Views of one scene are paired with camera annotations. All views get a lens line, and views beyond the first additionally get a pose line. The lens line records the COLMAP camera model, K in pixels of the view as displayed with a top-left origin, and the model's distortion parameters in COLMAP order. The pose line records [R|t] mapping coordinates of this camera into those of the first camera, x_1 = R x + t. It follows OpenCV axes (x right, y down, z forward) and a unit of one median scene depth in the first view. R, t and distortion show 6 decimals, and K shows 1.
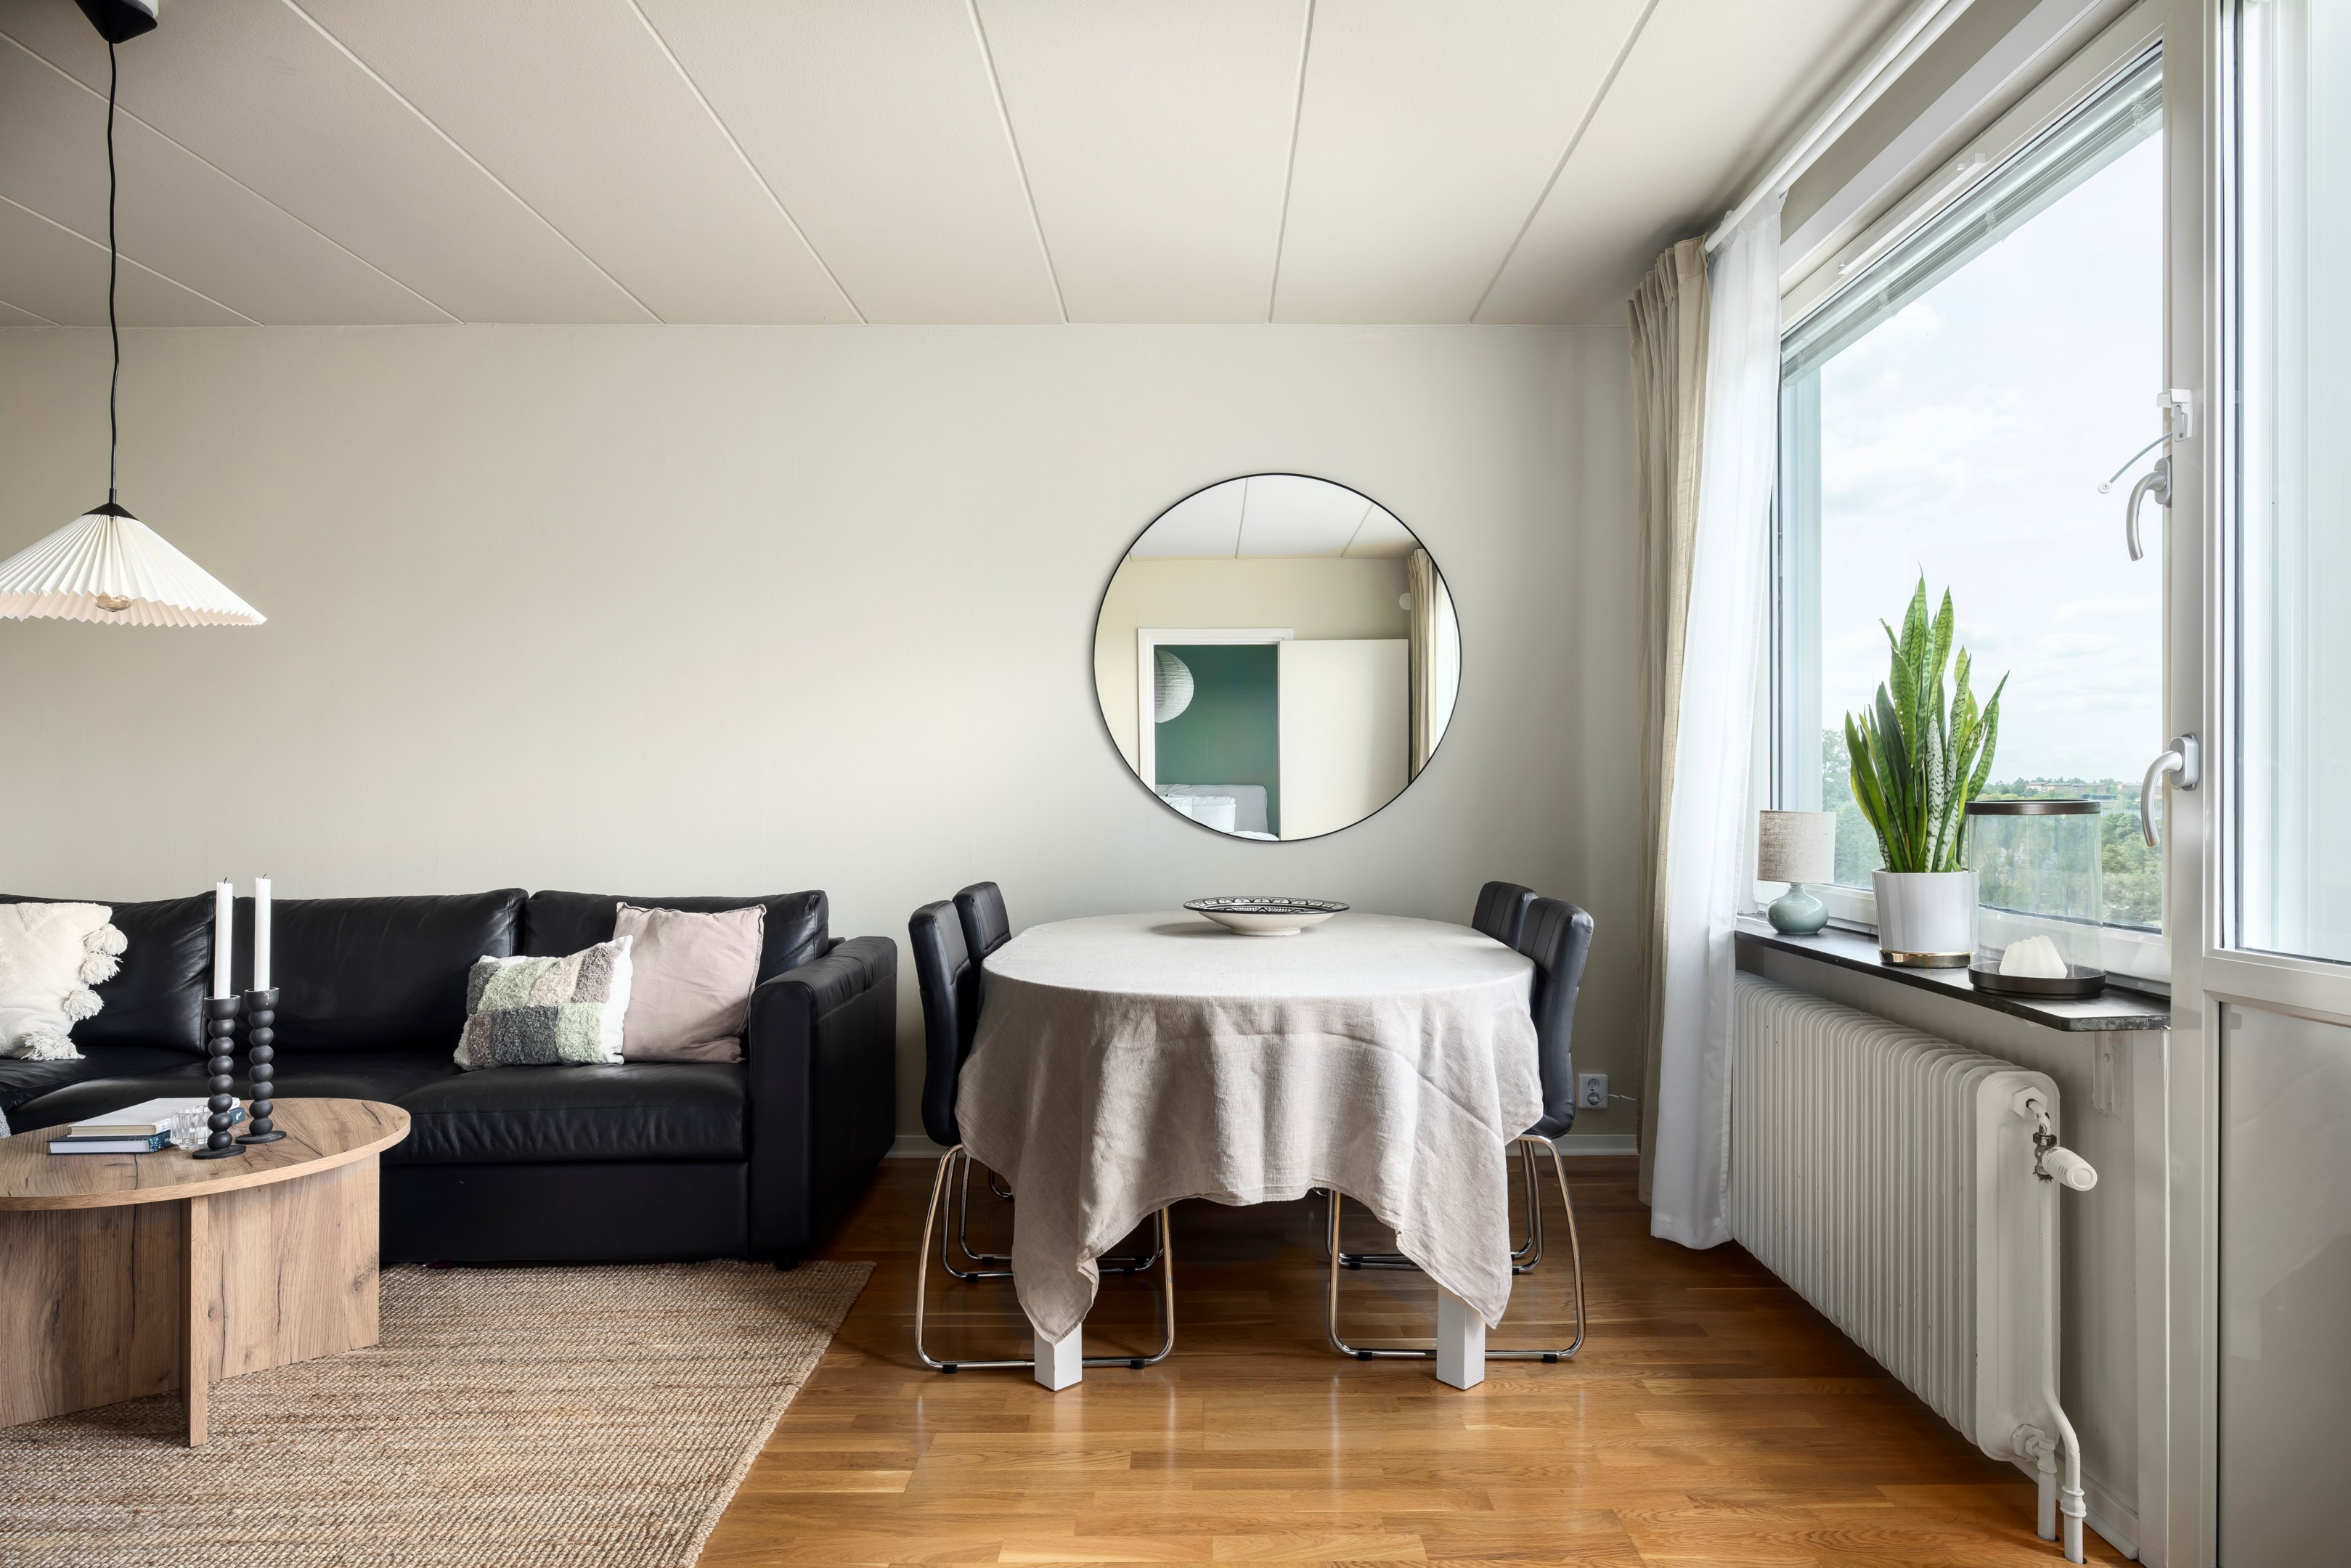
lens RADIAL K [[1342.7, 0, 1178.8], [0, 1342.7, 786.1], [0, 0, 1]] dist [0.000474, -0.000627]
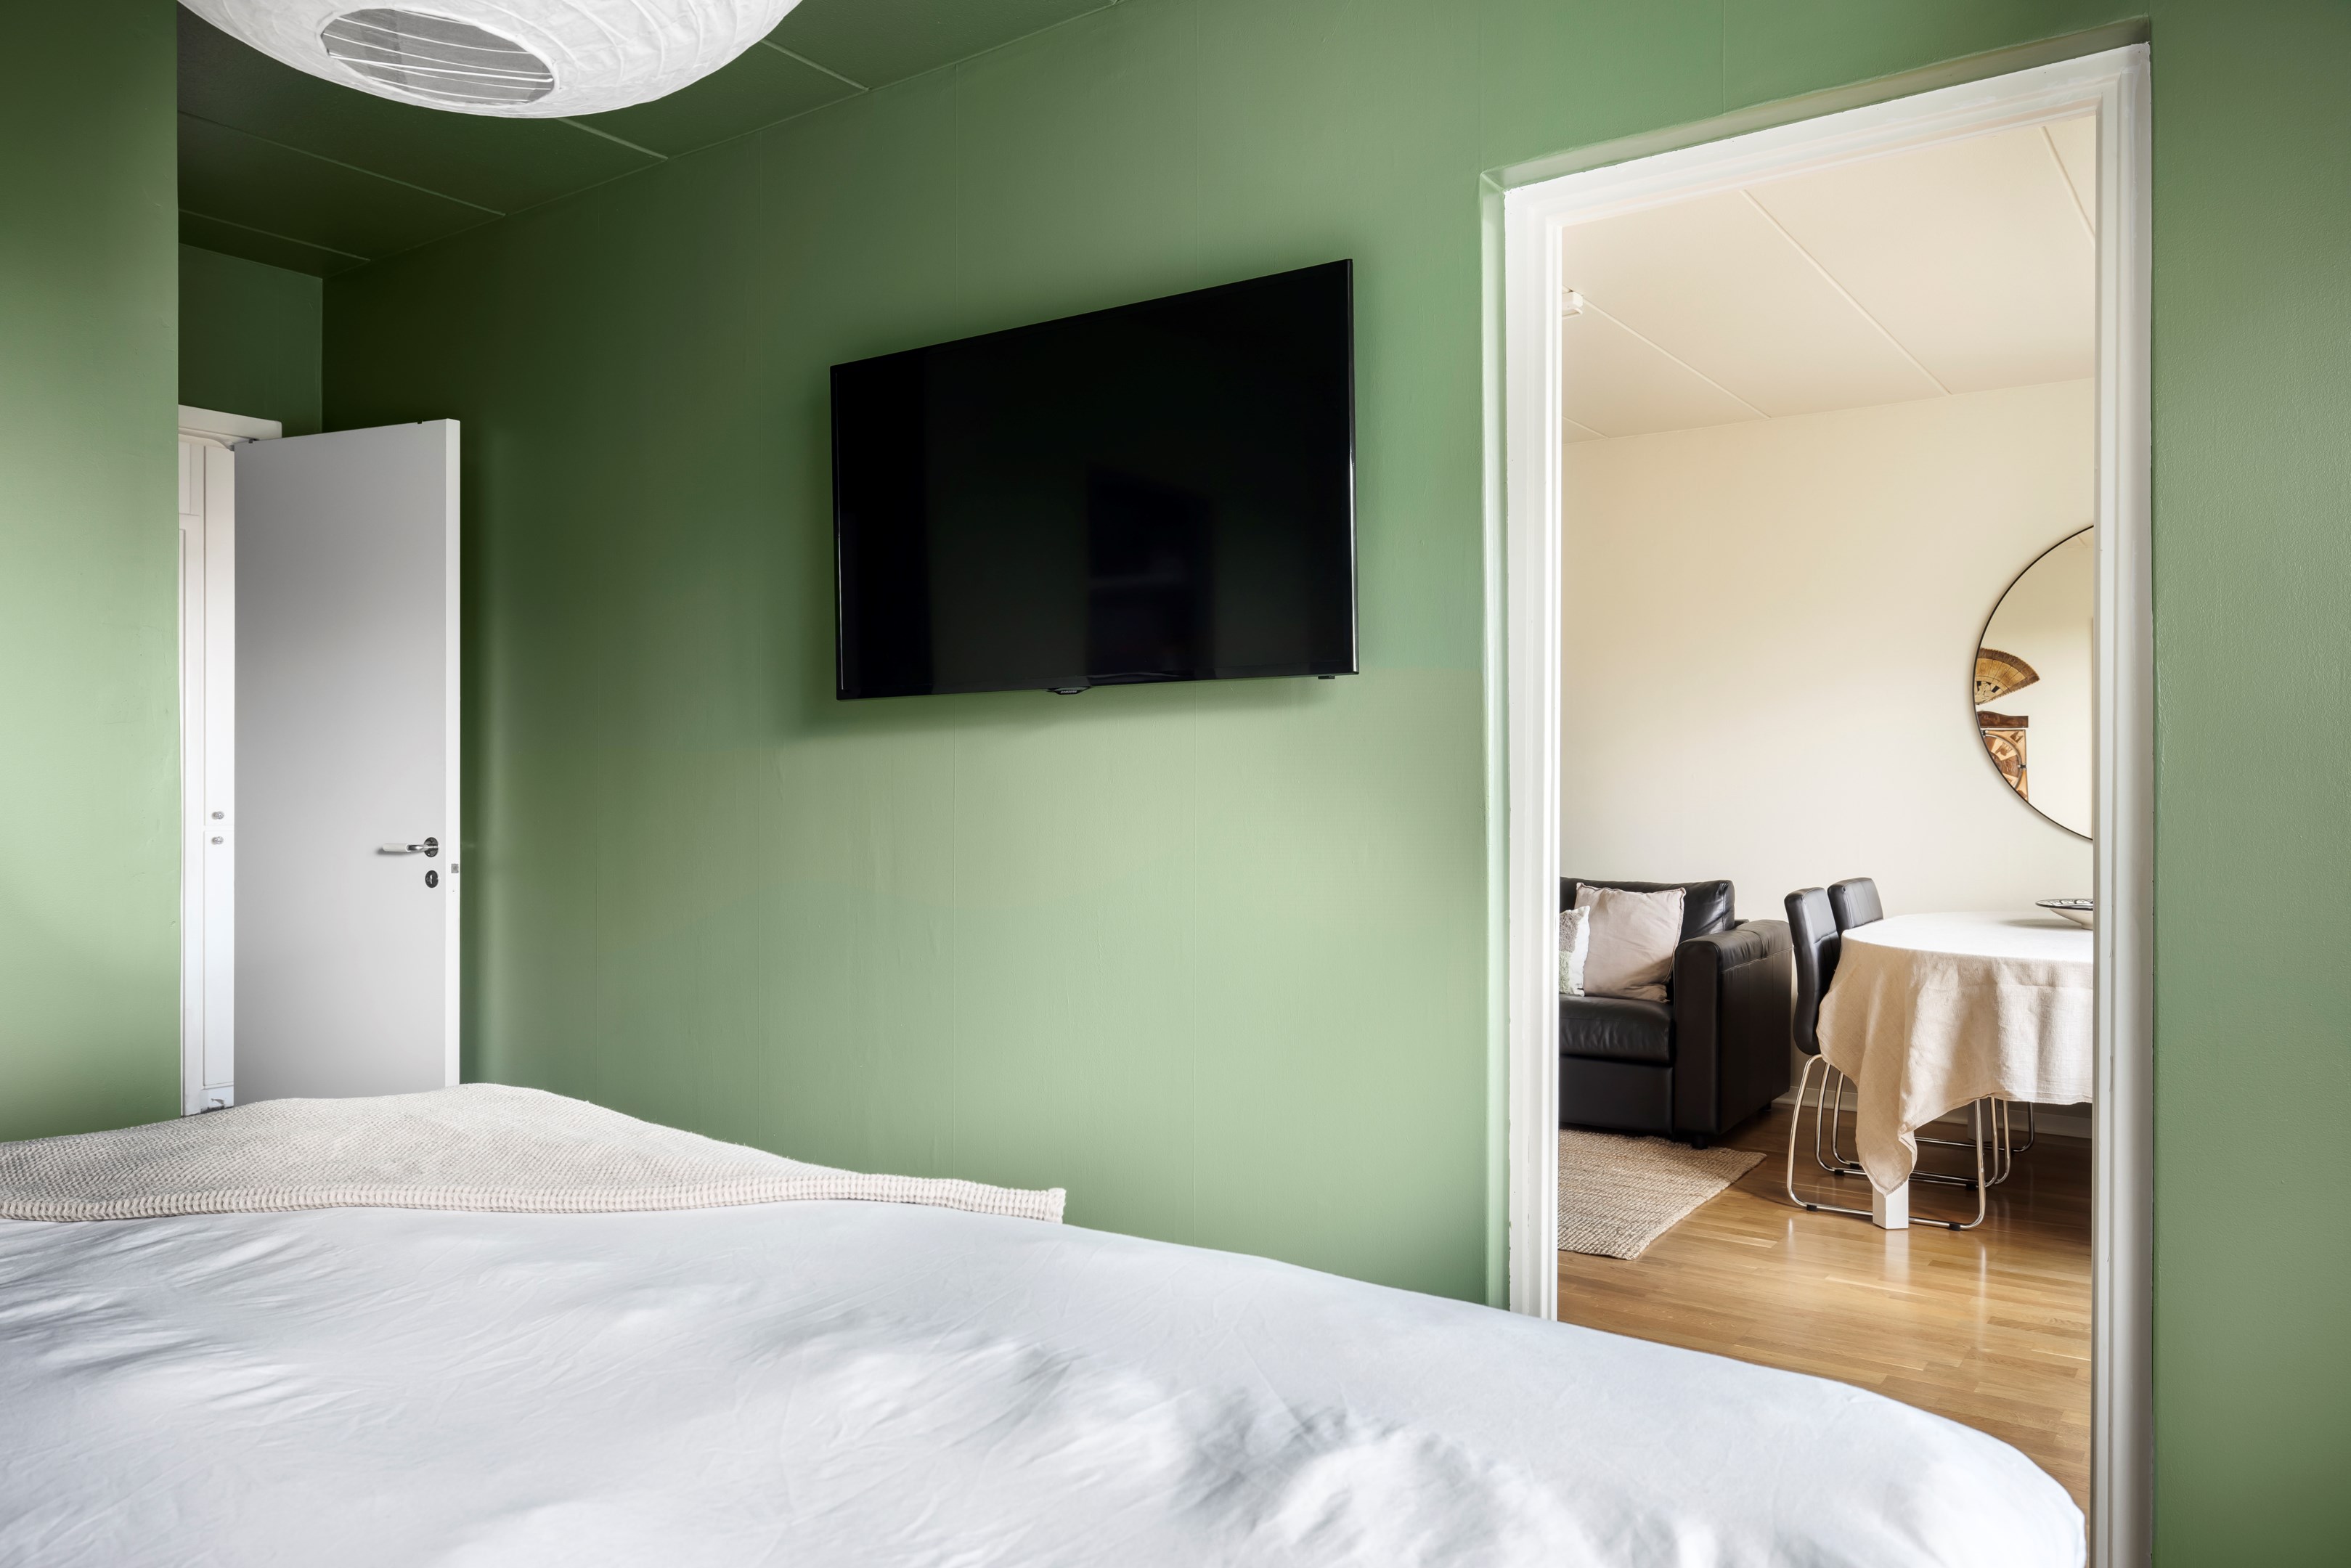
lens RADIAL K [[1625.8, 0, 1174.6], [0, 1625.8, 784.9], [0, 0, 1]] dist [-0.005241, 0.001108]
pose [[0.823962, 0.005195, -0.566621, 0.252570], [-0.002023, 0.999979, 0.006227, -0.031610], [0.566641, -0.003985, 0.823955, -0.827639]]
